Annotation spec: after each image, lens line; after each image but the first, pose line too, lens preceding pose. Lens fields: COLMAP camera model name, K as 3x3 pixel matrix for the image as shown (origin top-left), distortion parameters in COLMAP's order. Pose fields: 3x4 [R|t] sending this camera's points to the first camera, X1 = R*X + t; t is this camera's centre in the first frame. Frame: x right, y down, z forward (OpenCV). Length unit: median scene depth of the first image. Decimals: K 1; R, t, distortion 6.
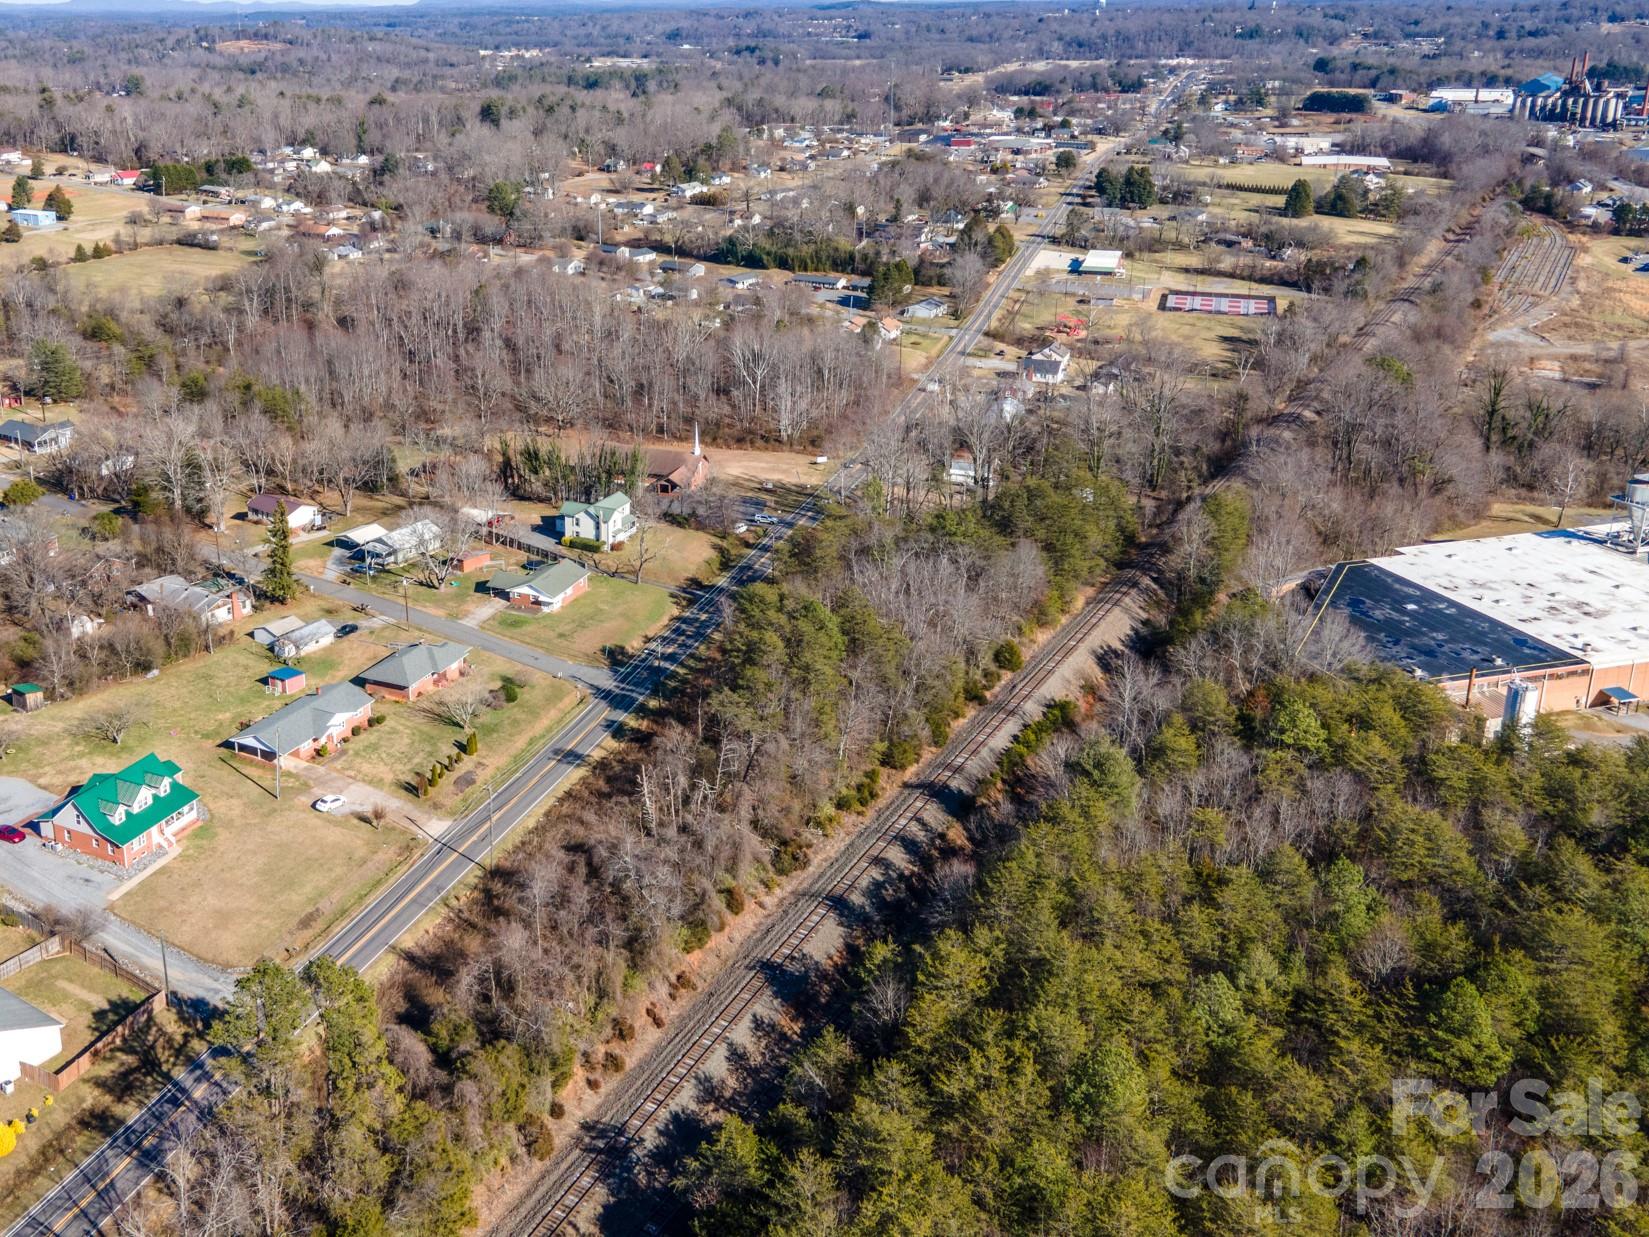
lens RADIAL K [[1278.8, 0, 816.8], [0, 1278.8, 624.9], [0, 0, 1]] dist [0.028063, -0.006213]
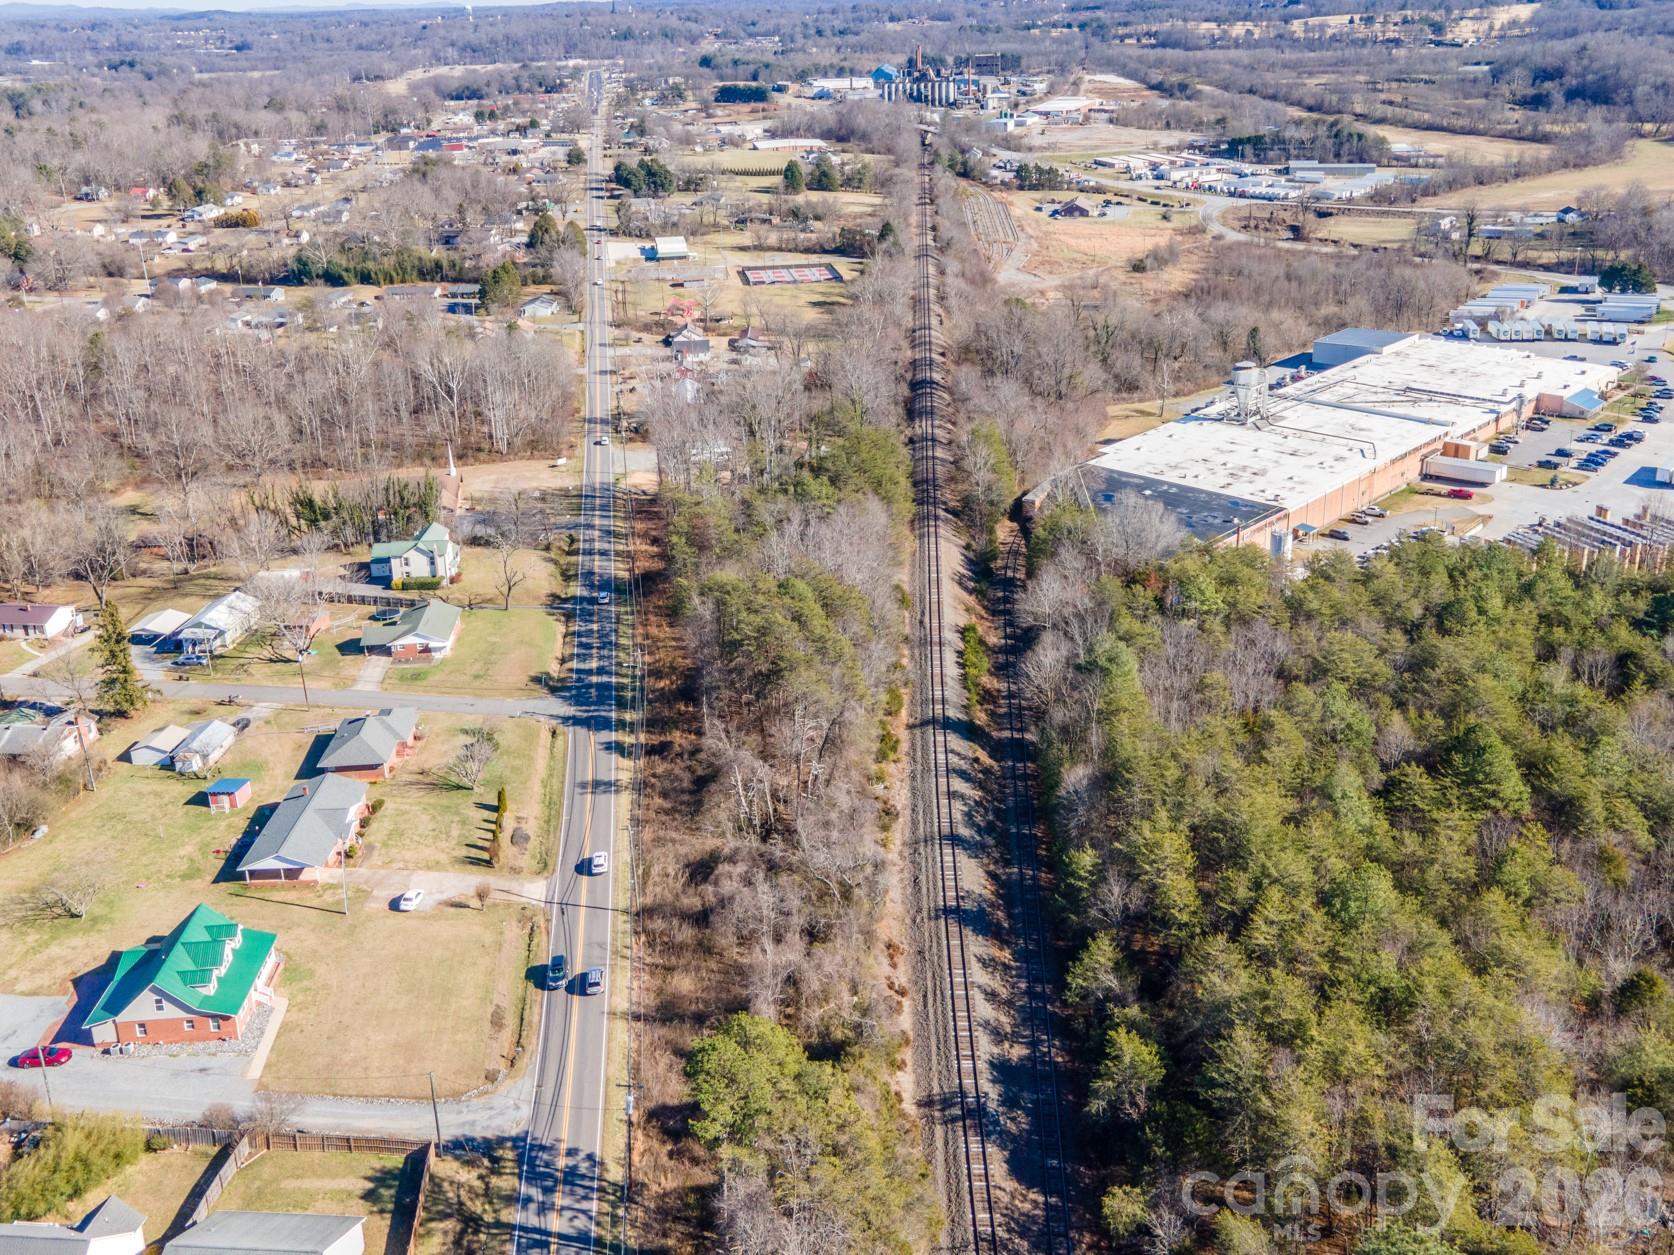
lens RADIAL K [[1196.4, 0, 832.1], [0, 1196.4, 623.3], [0, 0, 1]] dist [0.034598, -0.014952]
pose [[0.897130, -0.218080, 0.384185, -0.256086], [0.210048, 0.975638, 0.063322, -0.026748], [-0.388635, 0.023889, 0.921082, 0.070335]]
